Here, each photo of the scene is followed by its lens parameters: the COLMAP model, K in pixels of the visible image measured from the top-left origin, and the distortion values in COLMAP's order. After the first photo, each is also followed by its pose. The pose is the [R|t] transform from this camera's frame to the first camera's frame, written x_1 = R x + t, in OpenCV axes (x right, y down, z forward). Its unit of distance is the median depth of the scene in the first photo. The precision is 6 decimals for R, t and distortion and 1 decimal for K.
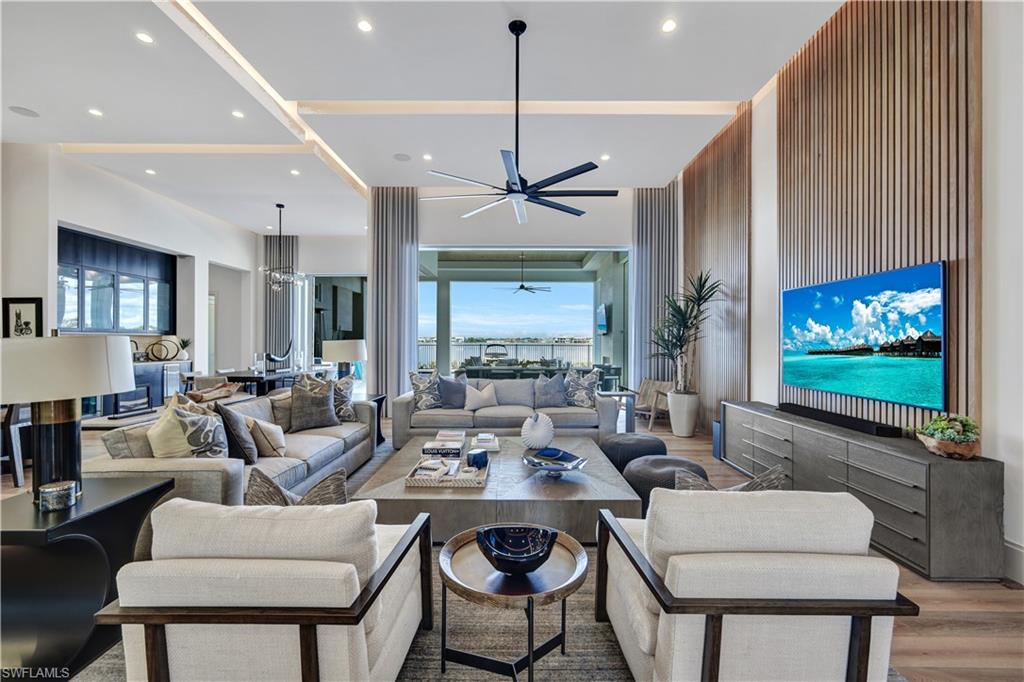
lens RADIAL K [[448.6, 0, 514.4], [0, 448.6, 337.7], [0, 0, 1]] dist [-0.000580, 0.000209]
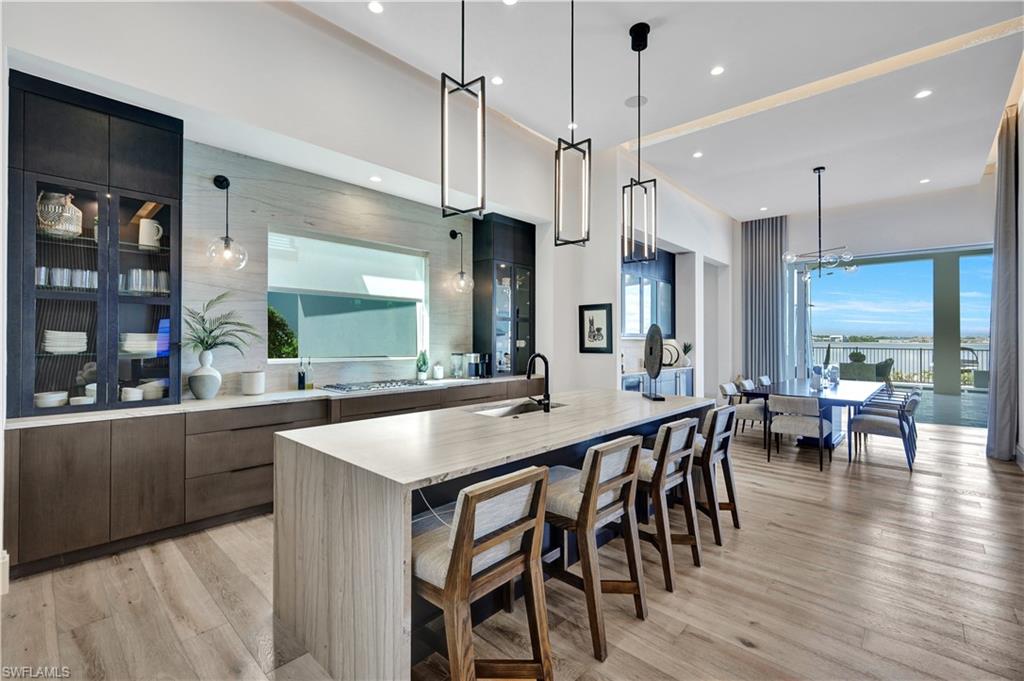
lens RADIAL K [[441.5, 0, 499.2], [0, 441.5, 340.7], [0, 0, 1]] dist [-0.013072, -0.000345]
pose [[0.720967, 0.003984, -0.692958, -0.385269], [0.002792, 0.999959, 0.008654, -0.010600], [0.692964, -0.008173, 0.720926, 0.081191]]
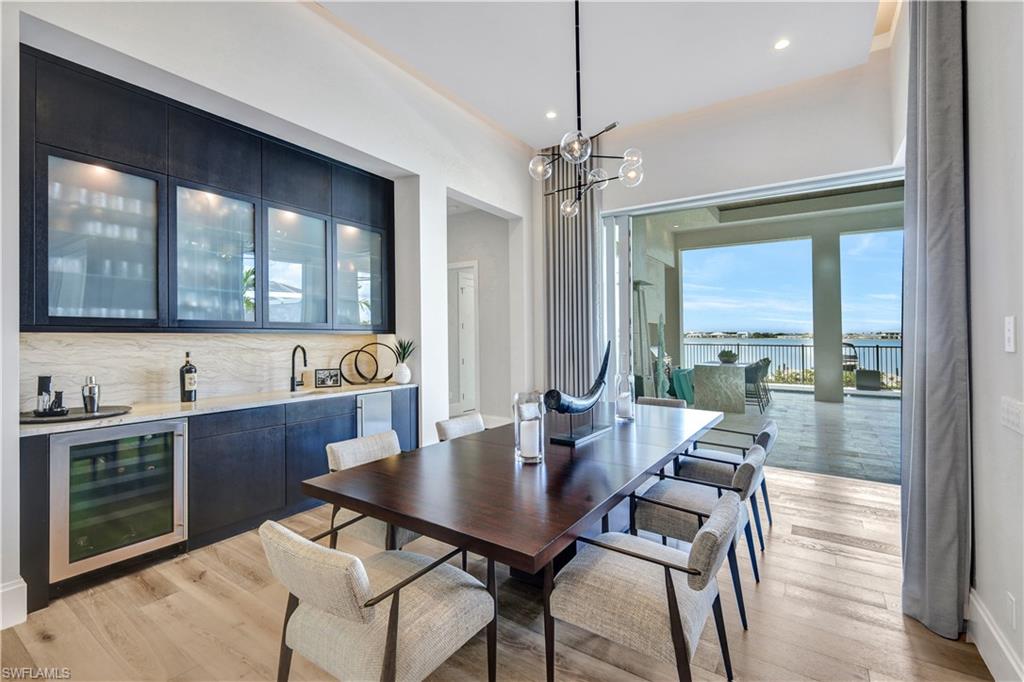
lens RADIAL K [[448.6, 0, 514.4], [0, 448.6, 337.7], [0, 0, 1]] dist [-0.000580, 0.000209]
pose [[0.835469, -0.003457, -0.549526, -0.357982], [0.008078, 0.999949, 0.005990, -0.002935], [0.549477, -0.009444, 0.835455, 0.649303]]
